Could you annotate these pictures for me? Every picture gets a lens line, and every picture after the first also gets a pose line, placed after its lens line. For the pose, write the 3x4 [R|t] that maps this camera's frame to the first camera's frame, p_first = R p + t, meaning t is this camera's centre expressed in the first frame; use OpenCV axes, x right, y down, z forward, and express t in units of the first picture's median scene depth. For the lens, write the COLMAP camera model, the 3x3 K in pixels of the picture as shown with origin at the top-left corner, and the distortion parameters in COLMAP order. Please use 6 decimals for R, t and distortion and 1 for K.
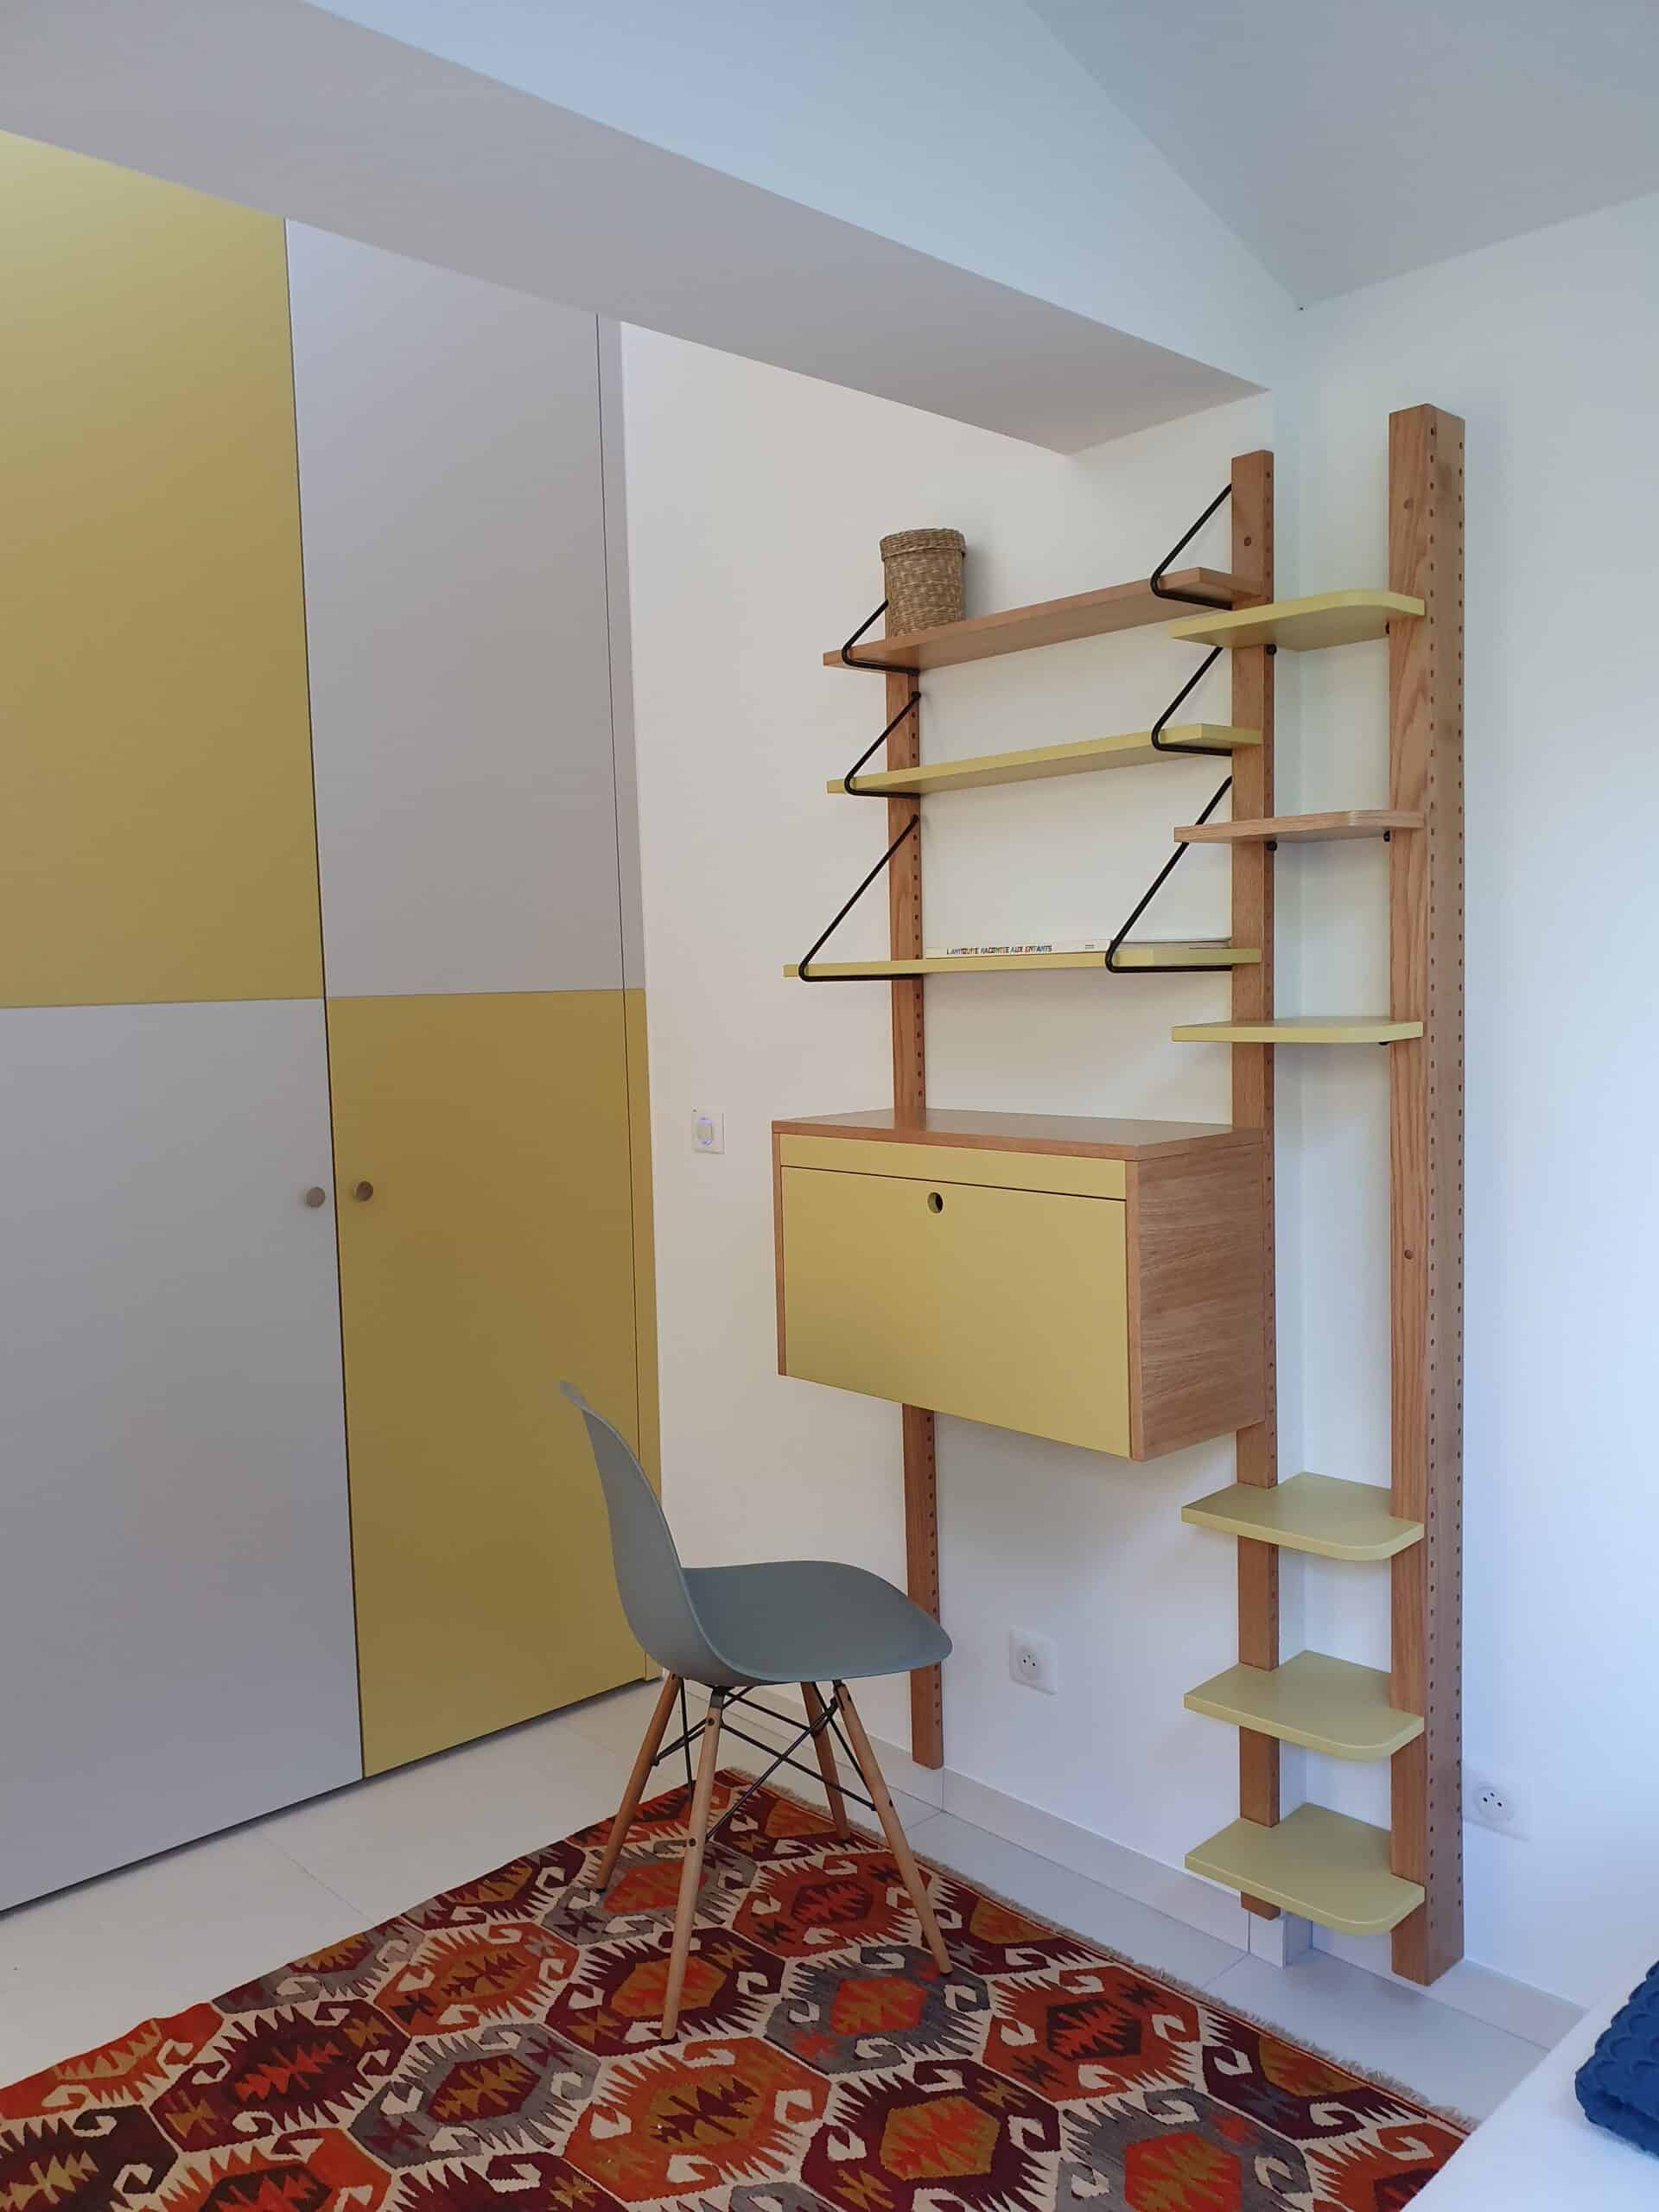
lens RADIAL K [[1690.6, 0, 840.7], [0, 1690.6, 1050.6], [0, 0, 1]] dist [0.019210, -0.026422]
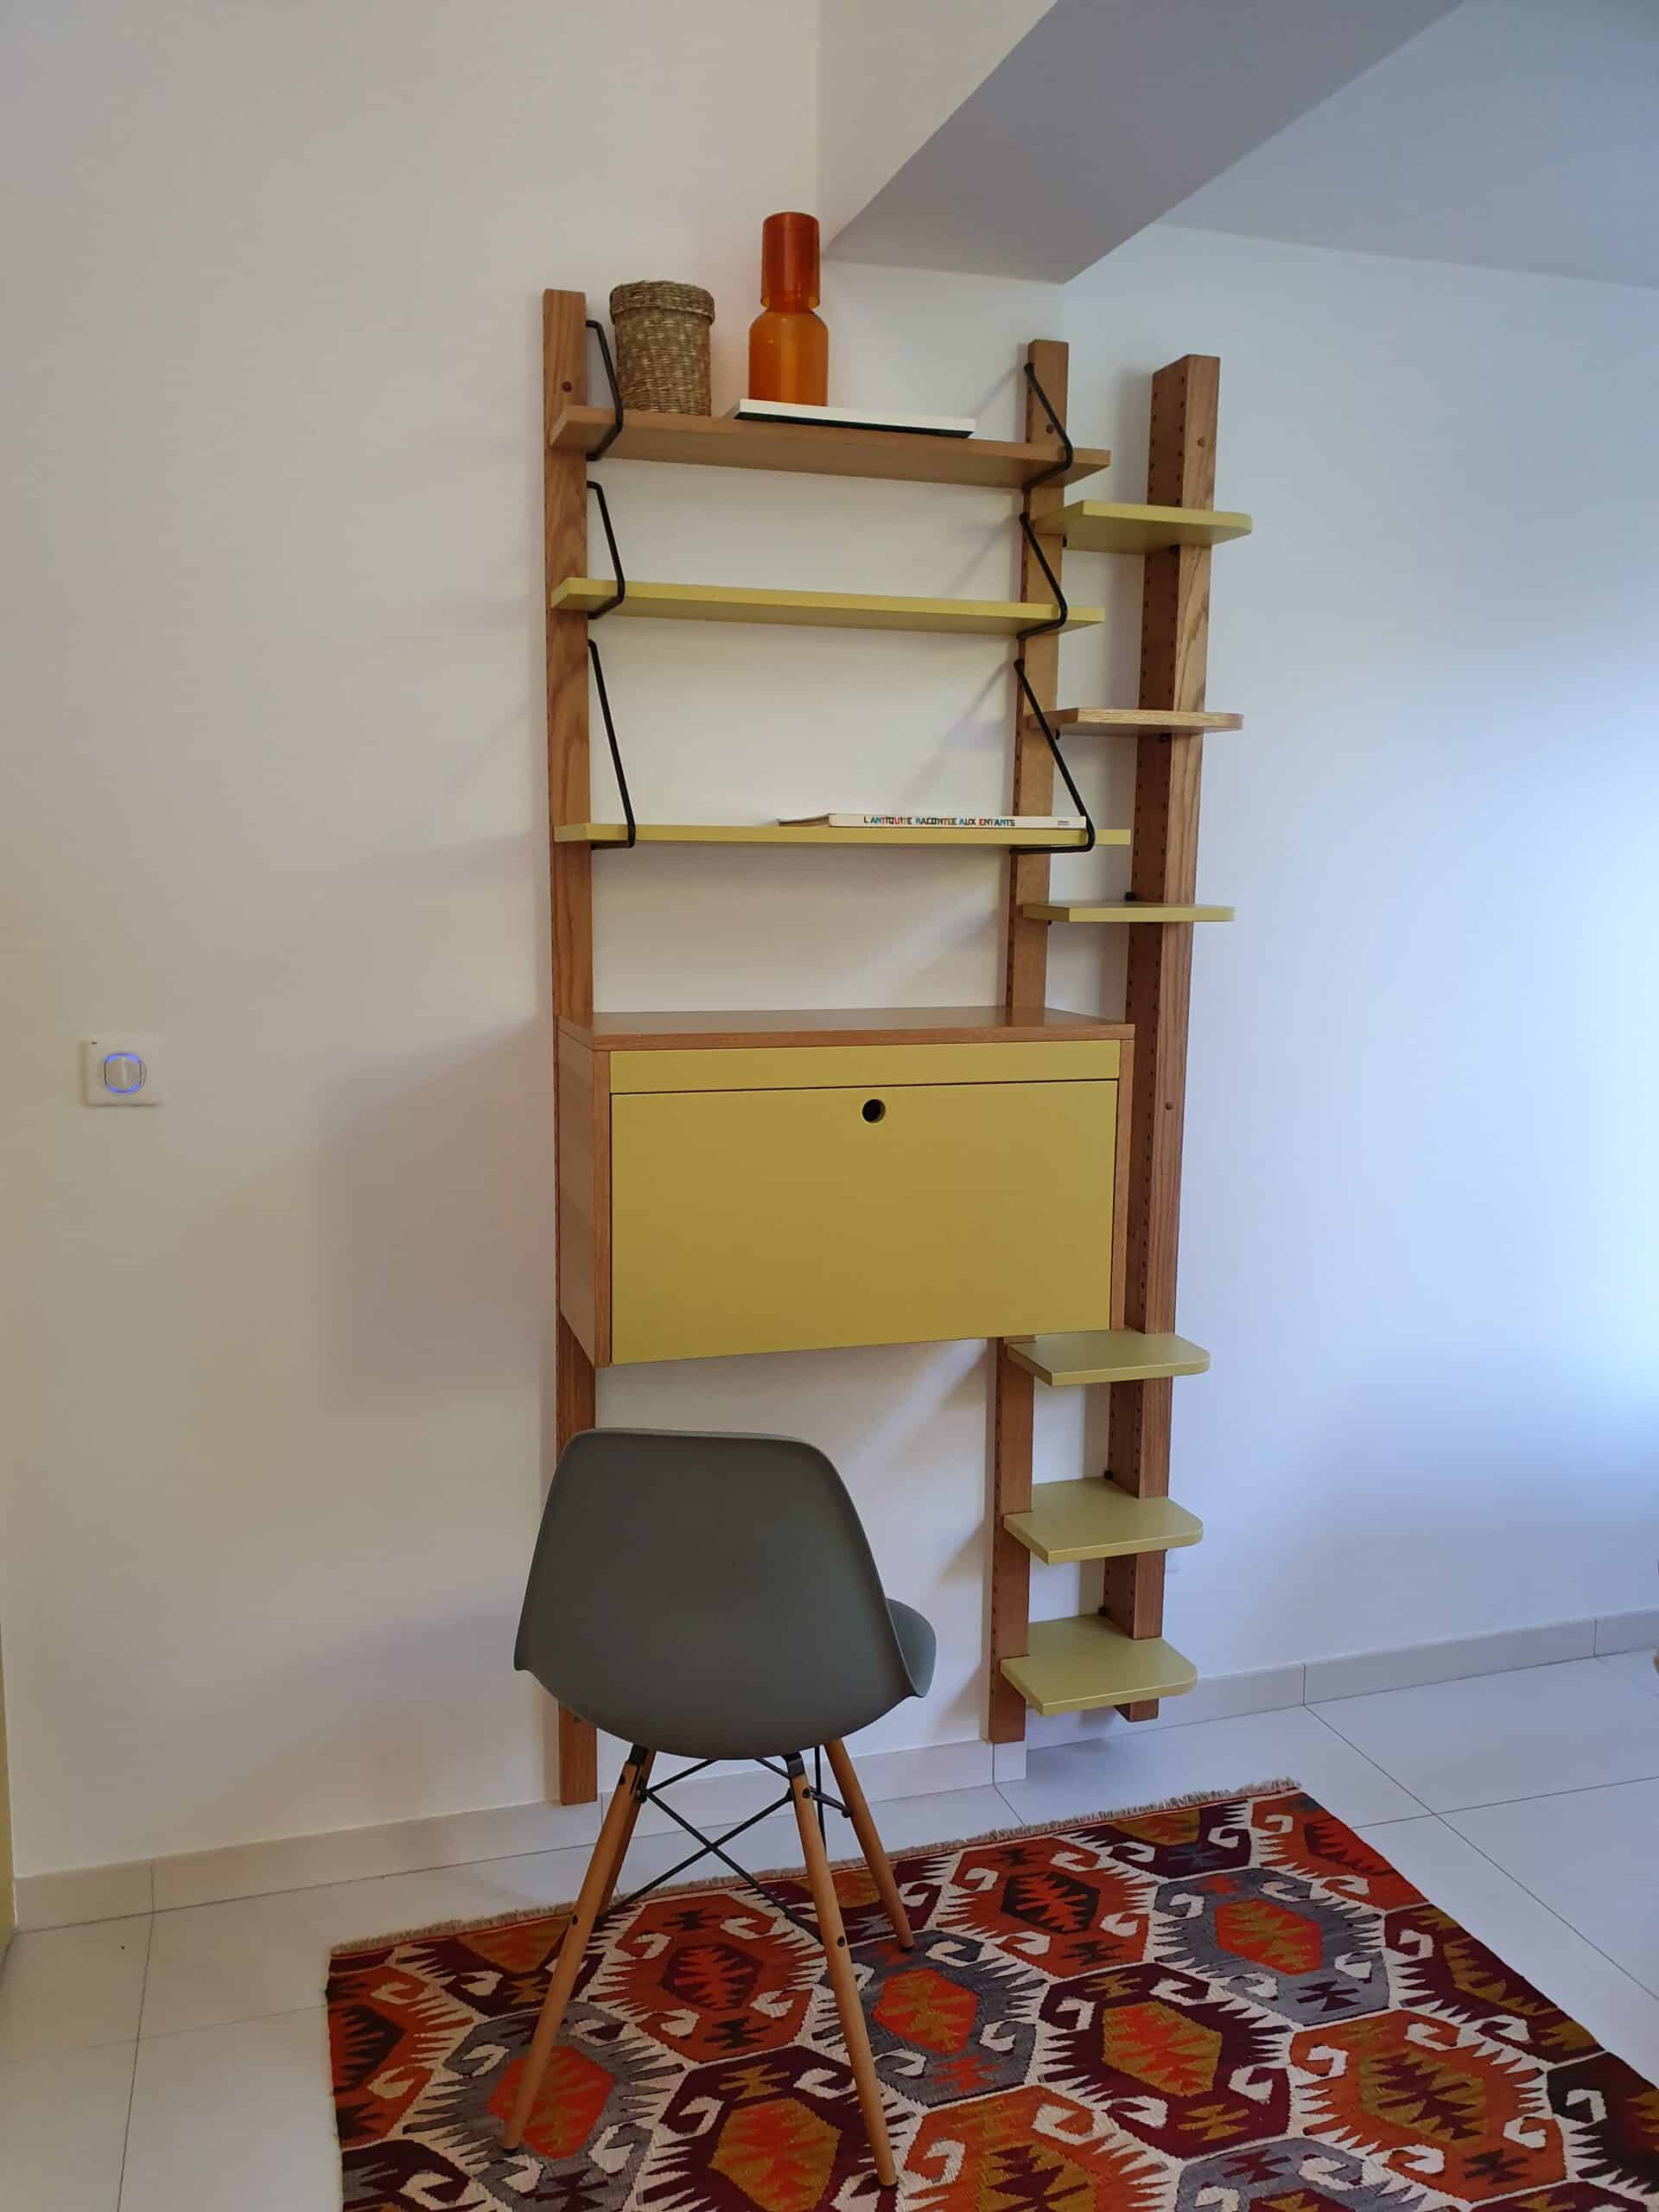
lens RADIAL K [[1690.6, 0, 784.6], [0, 1690.6, 1070.6], [0, 0, 1]] dist [0.019210, -0.026422]
pose [[0.459129, -0.078895, 0.884860, -0.783460], [0.019004, 0.996693, 0.079006, -0.000327], [-0.888167, -0.019458, 0.459110, 0.686058]]
